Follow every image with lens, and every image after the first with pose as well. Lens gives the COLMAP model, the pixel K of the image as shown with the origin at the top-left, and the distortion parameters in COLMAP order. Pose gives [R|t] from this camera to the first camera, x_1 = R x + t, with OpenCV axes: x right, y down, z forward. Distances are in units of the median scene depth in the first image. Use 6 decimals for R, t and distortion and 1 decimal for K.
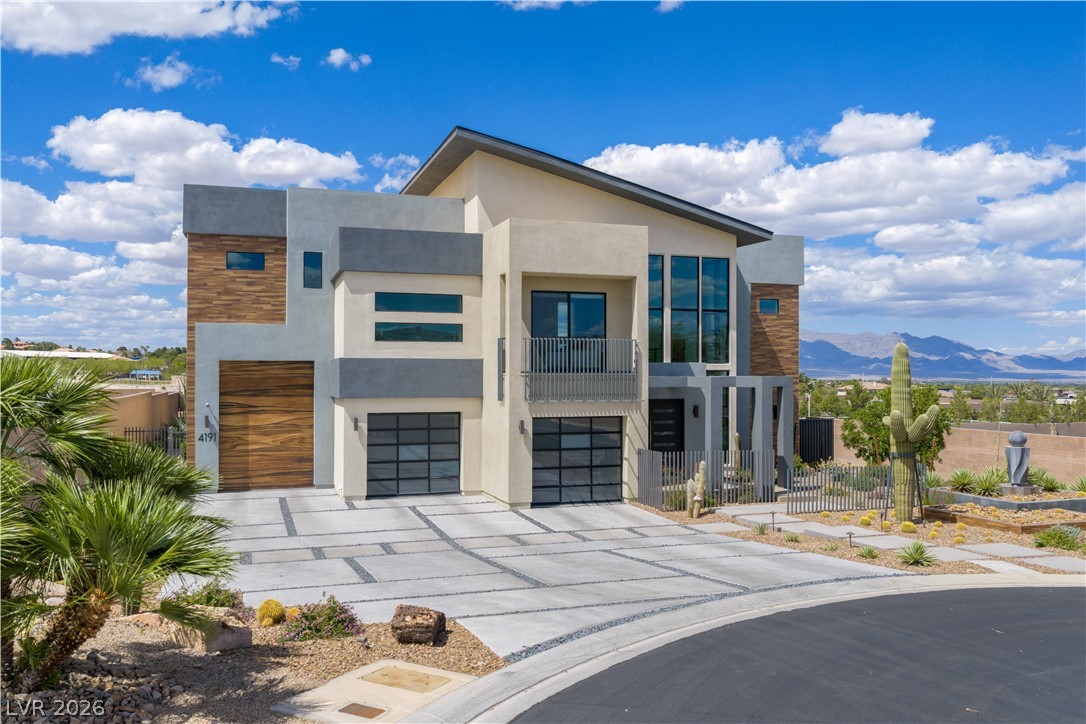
lens RADIAL K [[892.9, 0, 550.0], [0, 892.9, 370.2], [0, 0, 1]] dist [-0.005622, 0.001130]
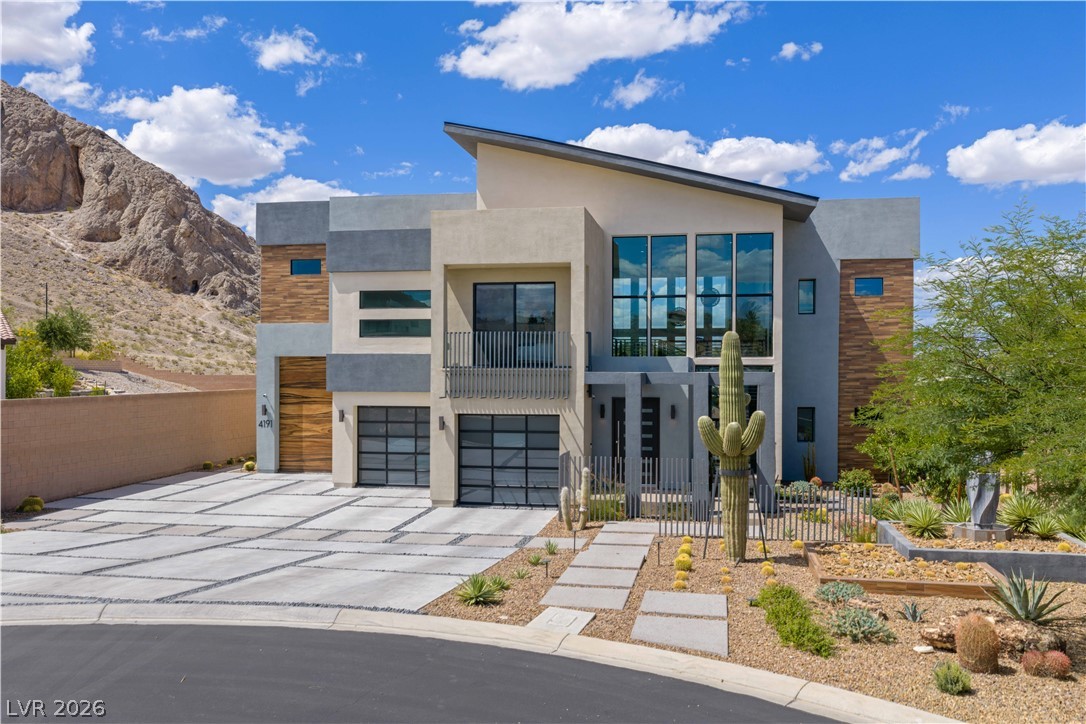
lens RADIAL K [[892.9, 0, 548.0], [0, 892.9, 355.2], [0, 0, 1]] dist [-0.005622, 0.001130]
pose [[0.874054, -0.005251, -0.485800, 0.473838], [0.000484, 0.999951, -0.009937, -0.000814], [0.485828, 0.008450, 0.874013, 0.173922]]
